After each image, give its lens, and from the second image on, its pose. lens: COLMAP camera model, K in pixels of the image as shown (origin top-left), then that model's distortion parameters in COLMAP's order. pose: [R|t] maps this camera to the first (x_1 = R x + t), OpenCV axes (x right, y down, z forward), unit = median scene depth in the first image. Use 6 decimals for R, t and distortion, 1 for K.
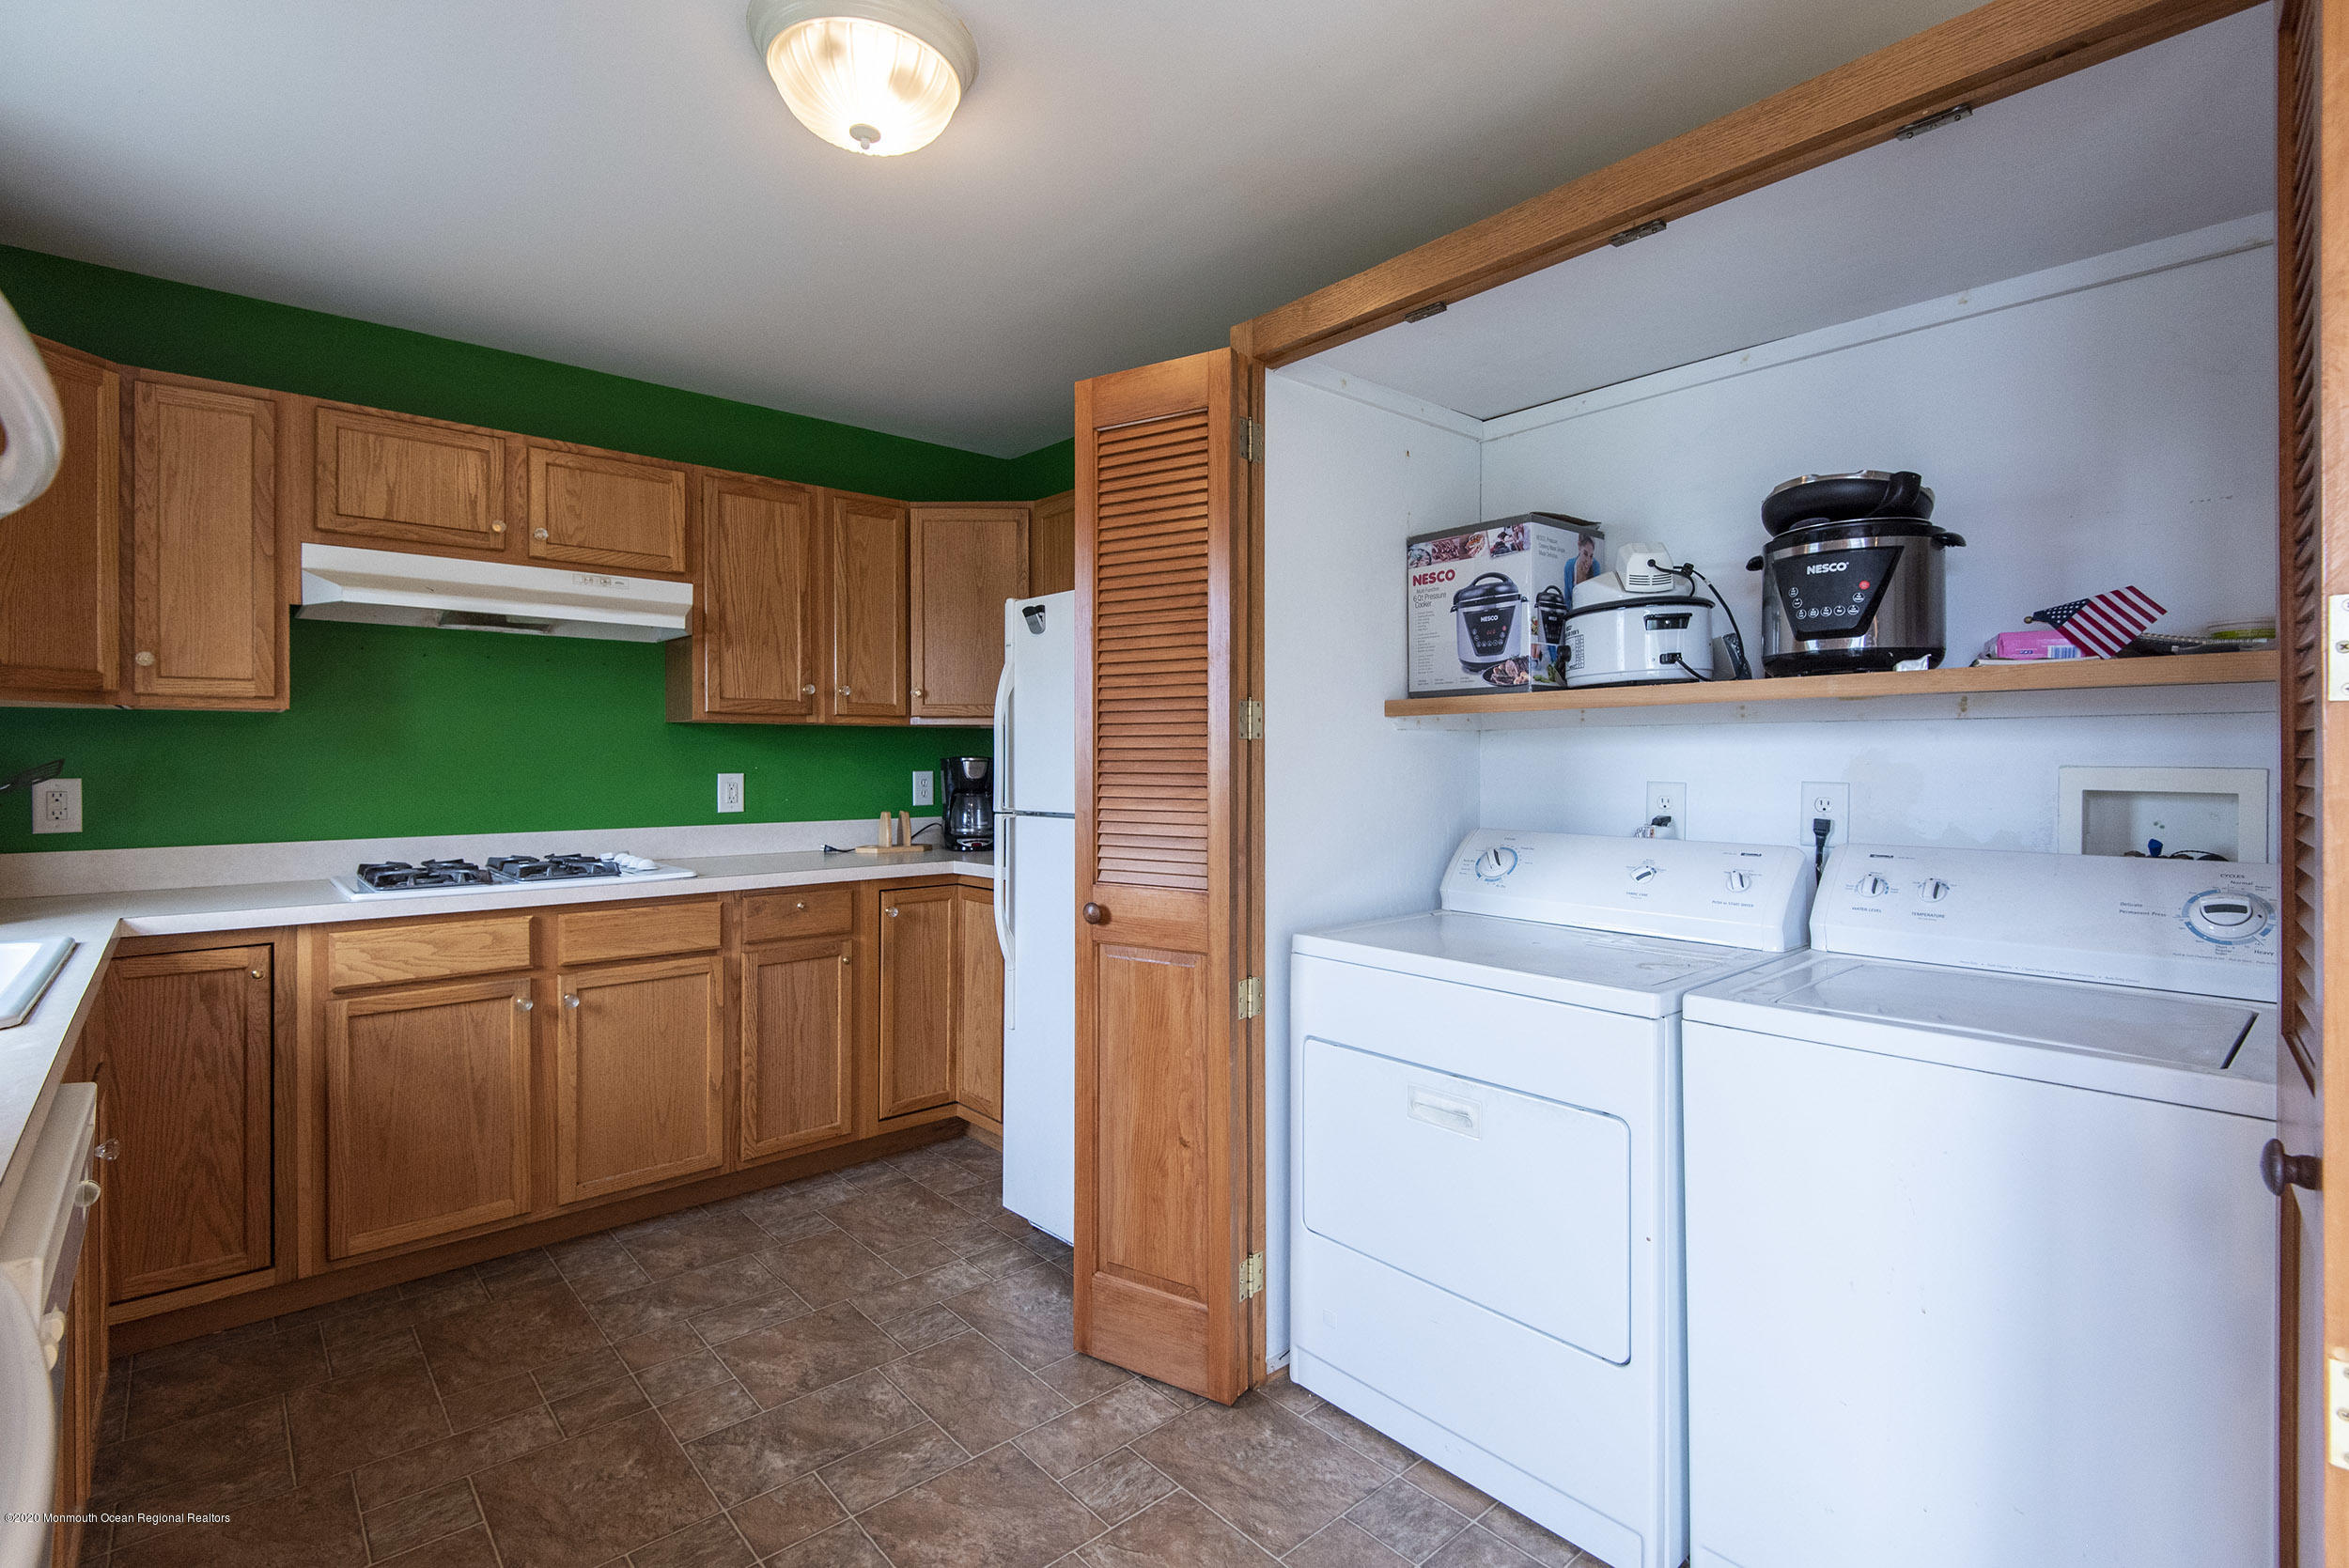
lens RADIAL K [[1088.7, 0, 1178.7], [0, 1088.7, 768.8], [0, 0, 1]] dist [0.076777, -0.042125]
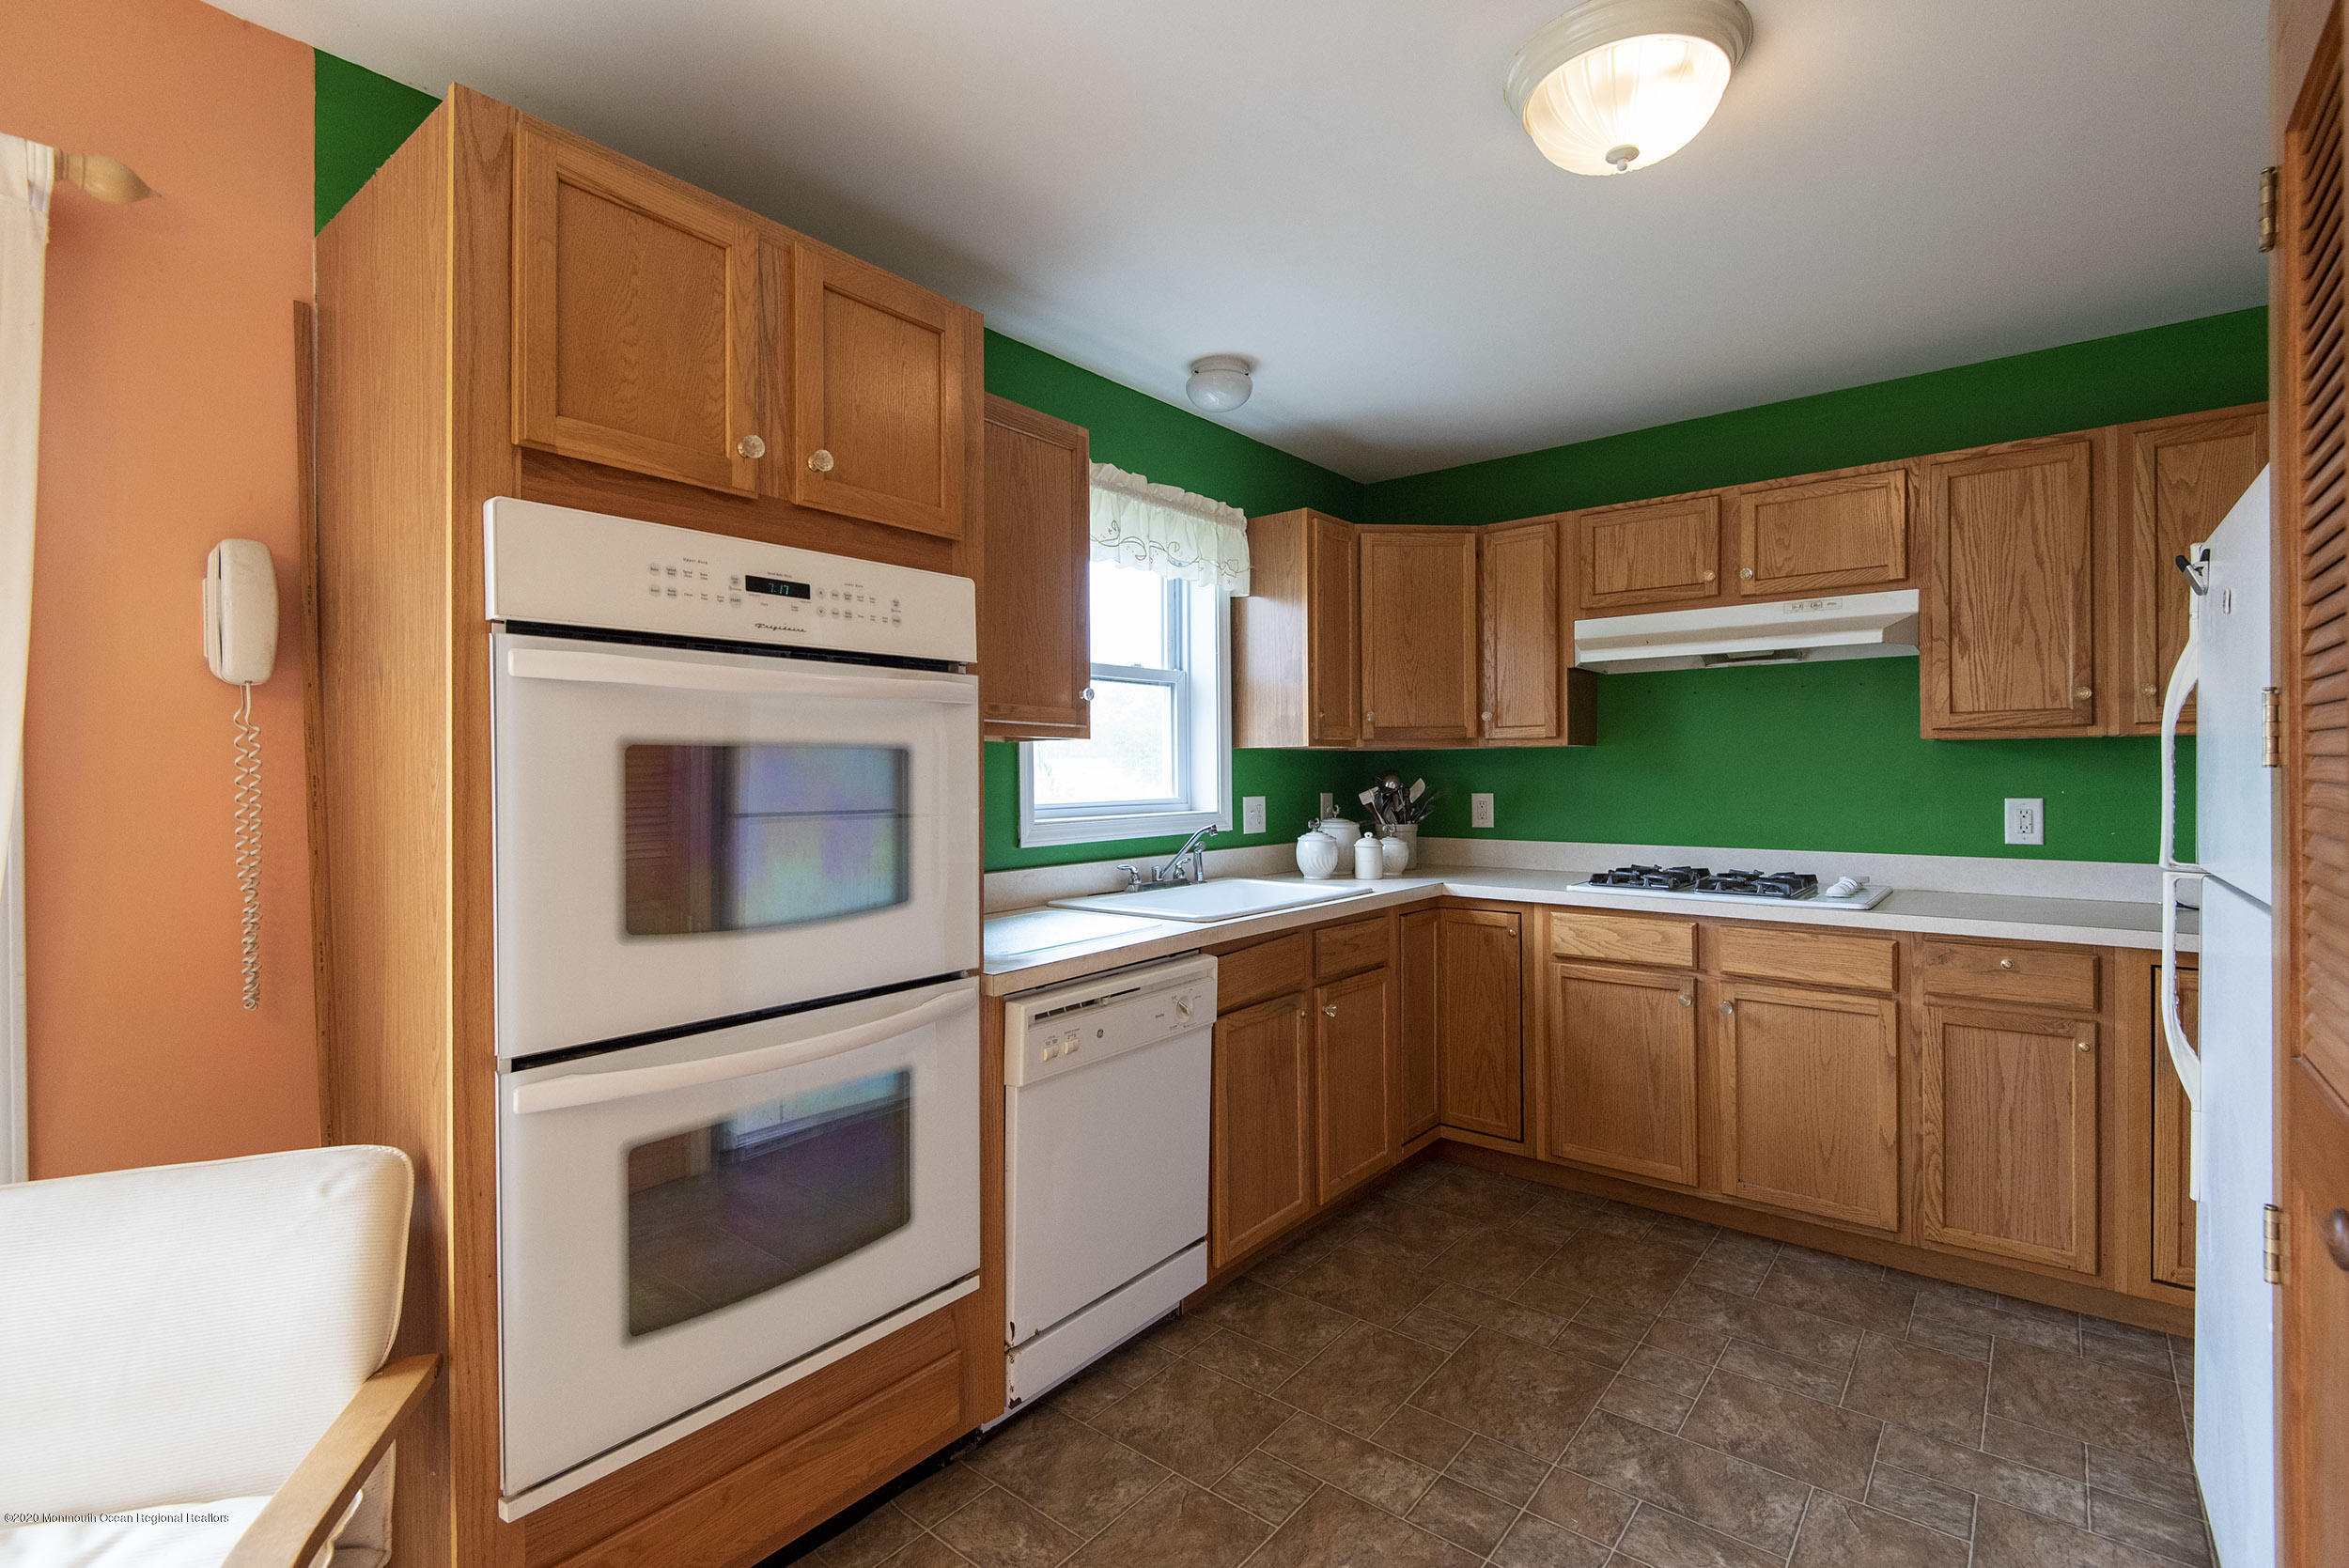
lens RADIAL K [[1062.7, 0, 1174.5], [0, 1062.7, 784.0], [0, 0, 1]] dist [0.023855, -0.013793]
pose [[0.180629, 0.007857, -0.983520, 0.377736], [-0.005534, 0.999960, 0.006972, -0.012008], [0.983536, 0.004184, 0.180666, 0.291171]]
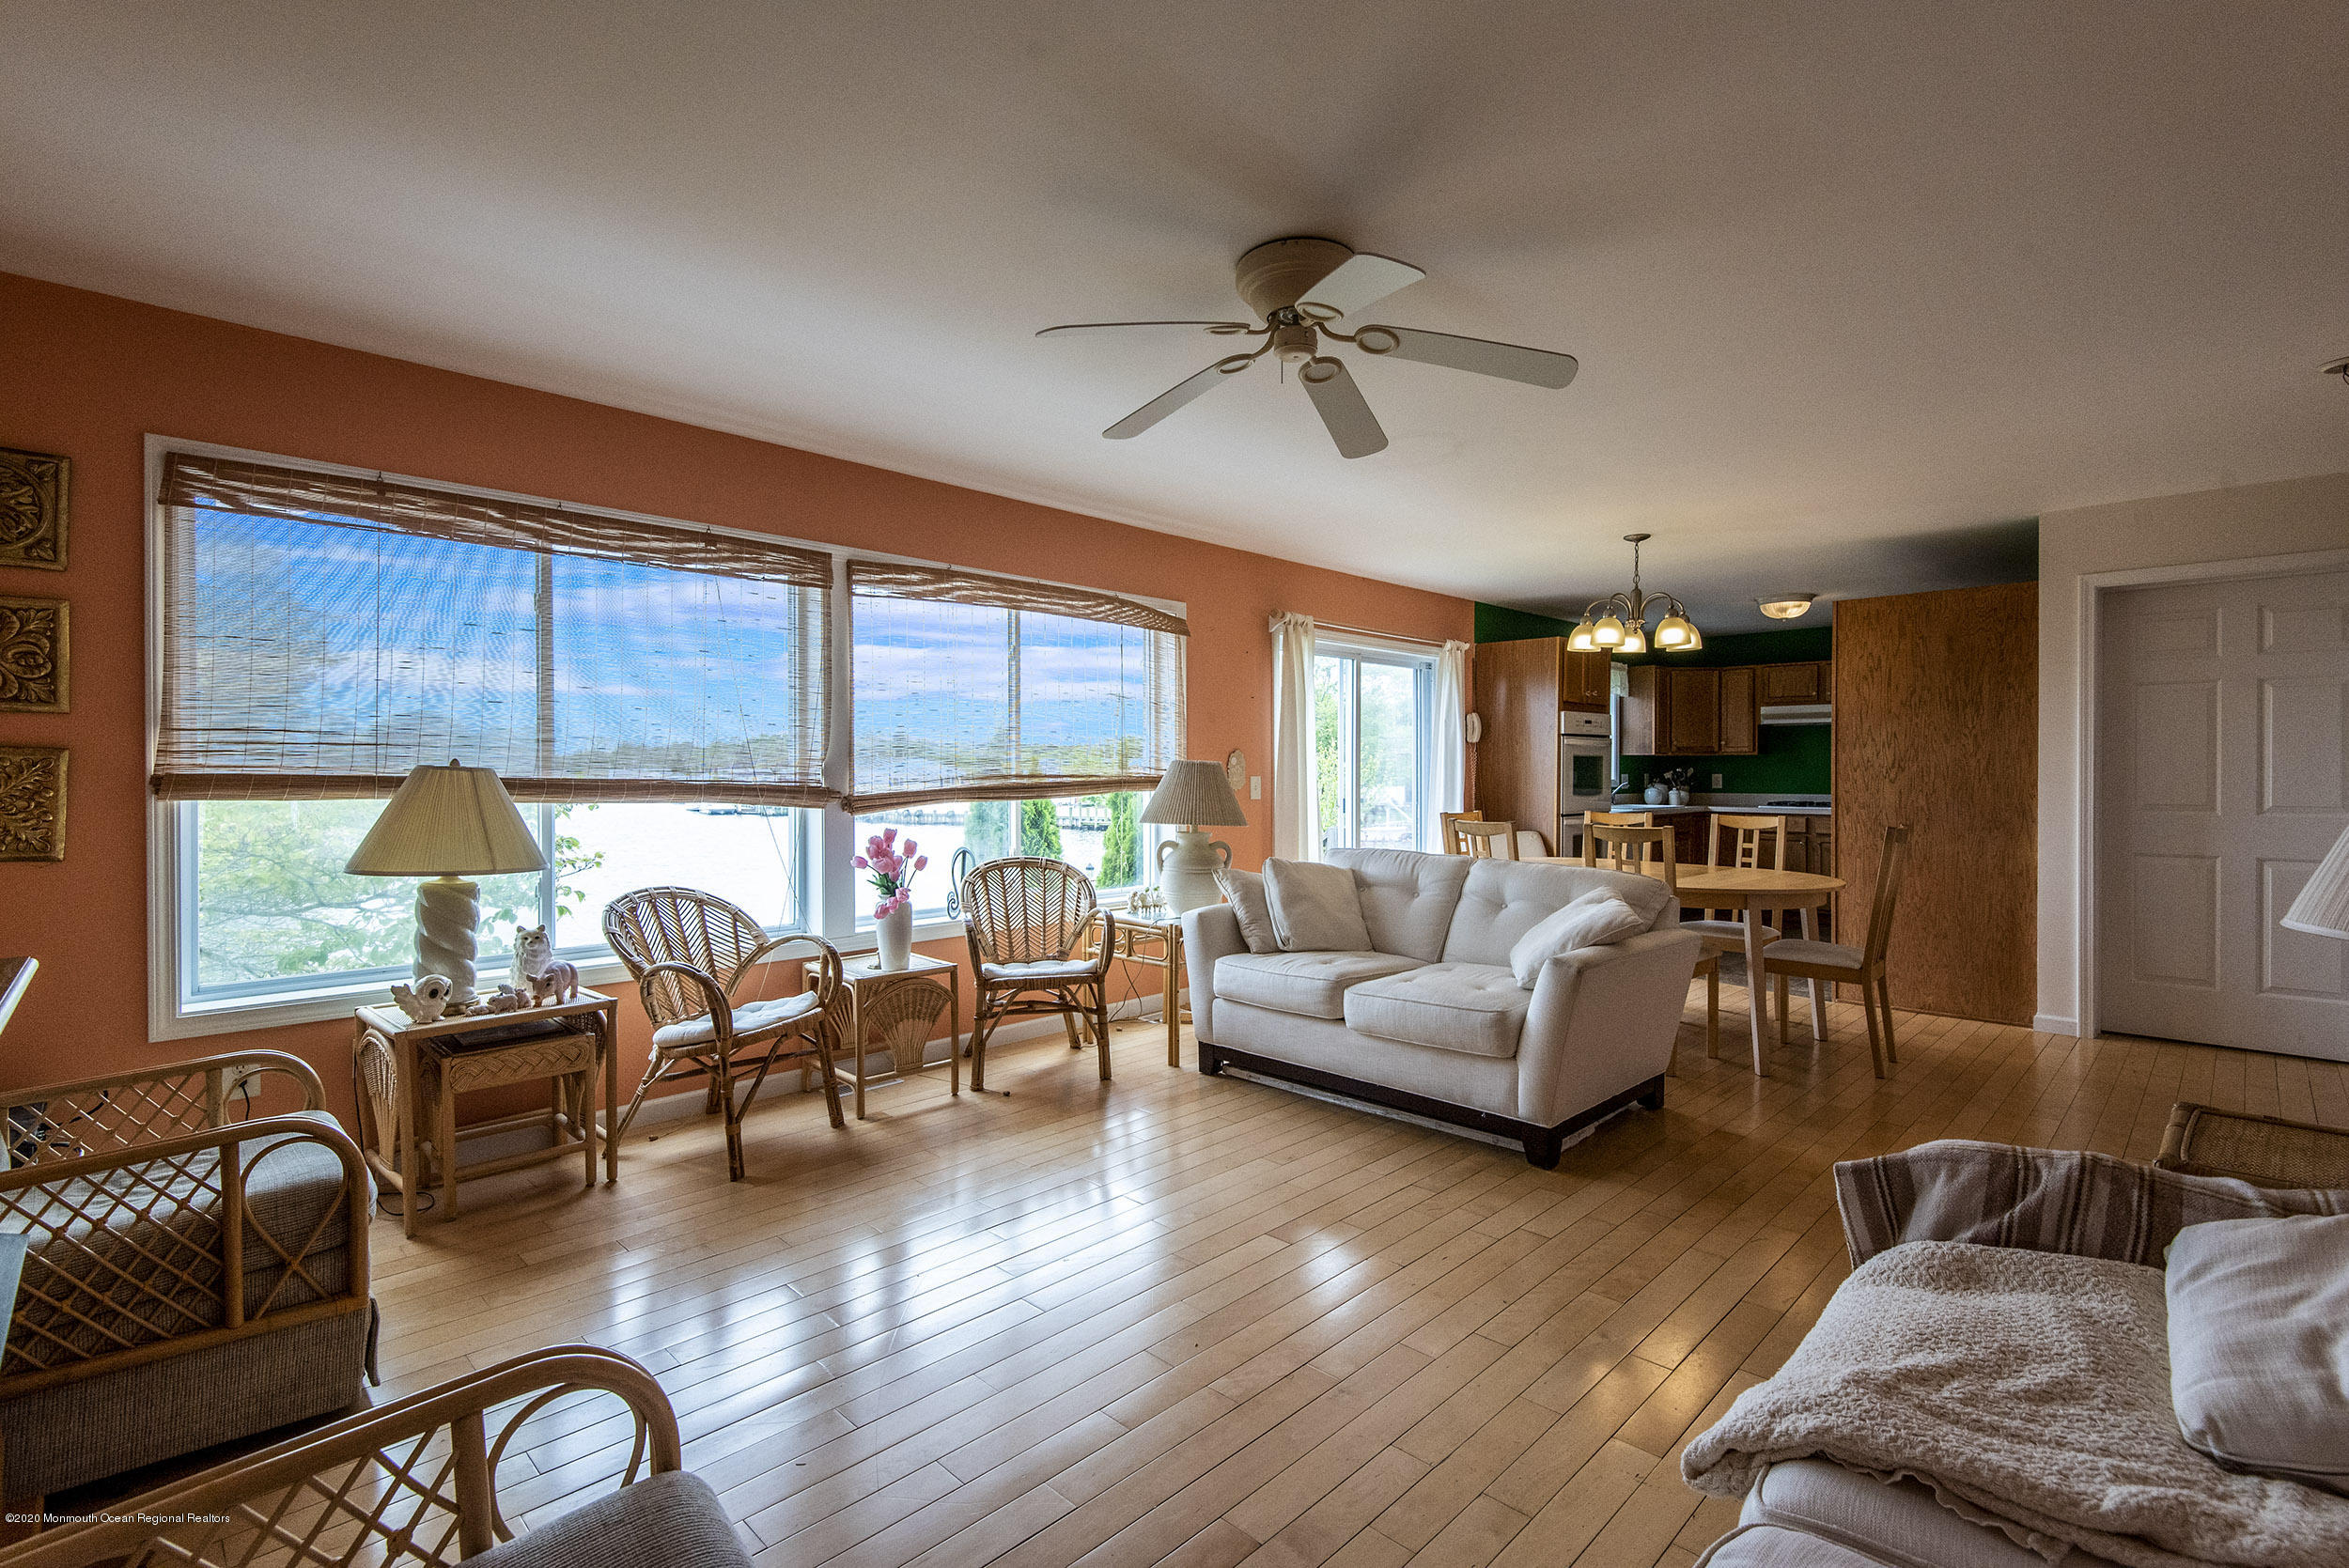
lens RADIAL K [[1077.5, 0, 1174.5], [0, 1077.5, 784.0], [0, 0, 1]] dist [0.037323, 0.000050]
pose [[0.075913, 0.007653, -0.997085, 2.384795], [-0.011017, 0.999916, 0.006836, 0.035315], [0.997054, 0.010466, 0.075991, -1.036157]]
